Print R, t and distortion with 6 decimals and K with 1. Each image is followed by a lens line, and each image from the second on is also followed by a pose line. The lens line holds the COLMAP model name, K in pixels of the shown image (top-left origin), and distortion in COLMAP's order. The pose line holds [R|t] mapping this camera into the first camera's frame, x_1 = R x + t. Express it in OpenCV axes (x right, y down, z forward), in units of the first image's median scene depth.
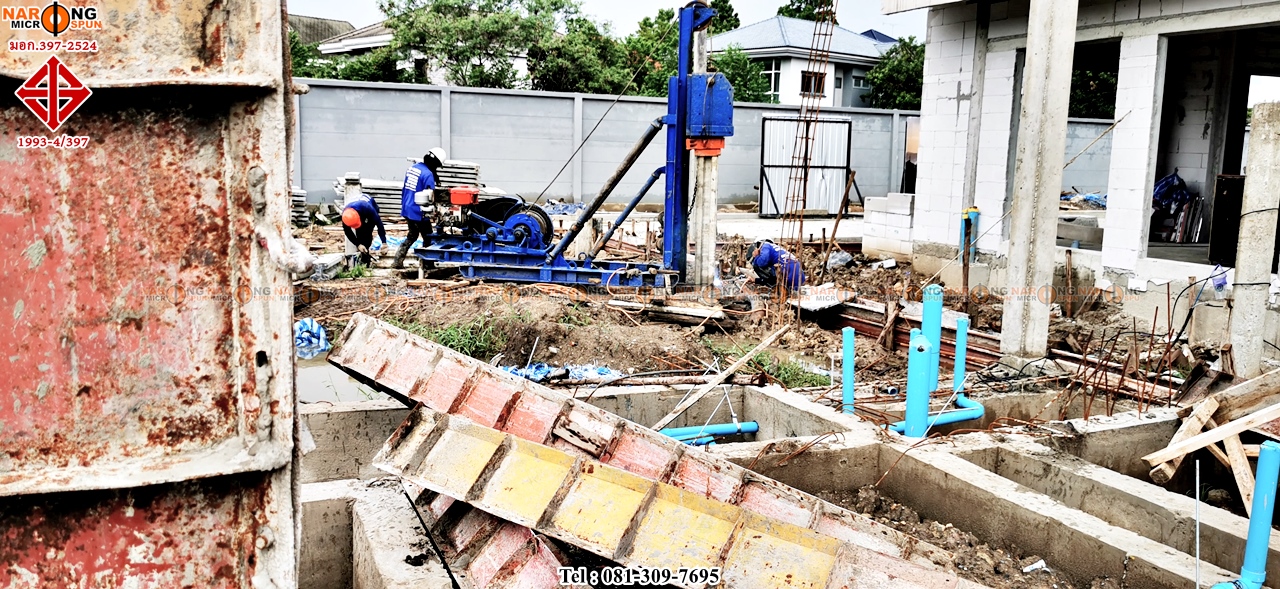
lens RADIAL K [[994.5, 0, 649.5], [0, 994.5, 291.9], [0, 0, 1]] dist [0.056812, -0.077940]
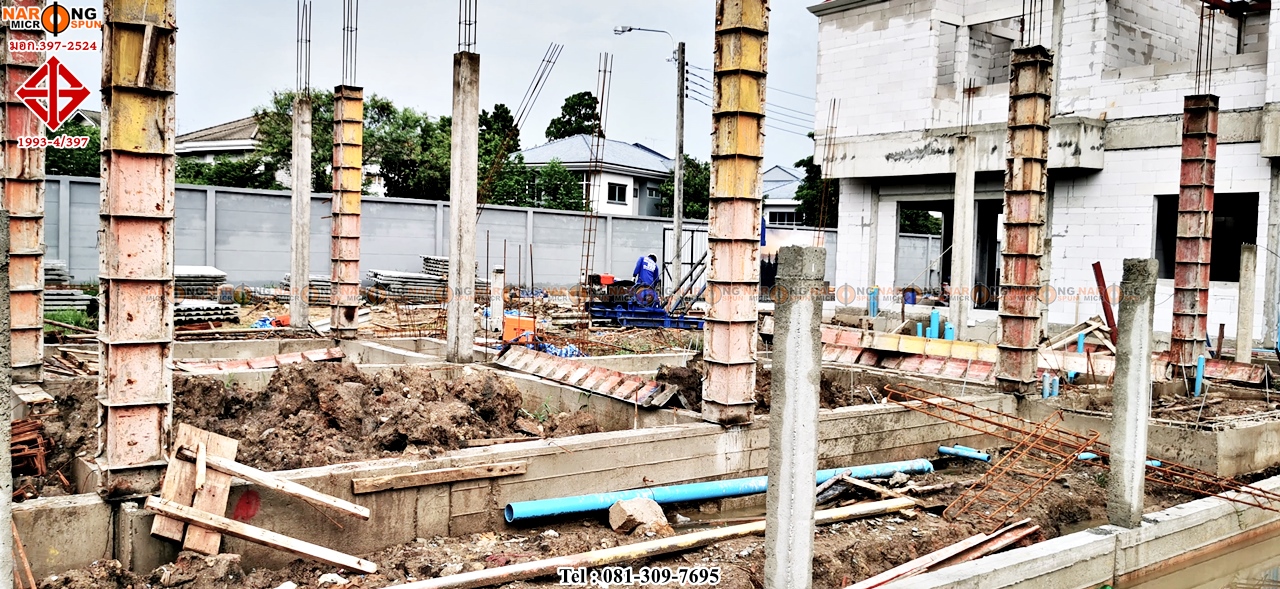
lens RADIAL K [[994.5, 0, 667.6], [0, 994.5, 308.5], [0, 0, 1]] dist [0.056812, -0.077940]
pose [[0.960379, -0.007967, 0.278584, -0.531447], [0.030368, 0.996631, -0.076190, 0.081237], [-0.277038, 0.081631, 0.957385, -0.610181]]
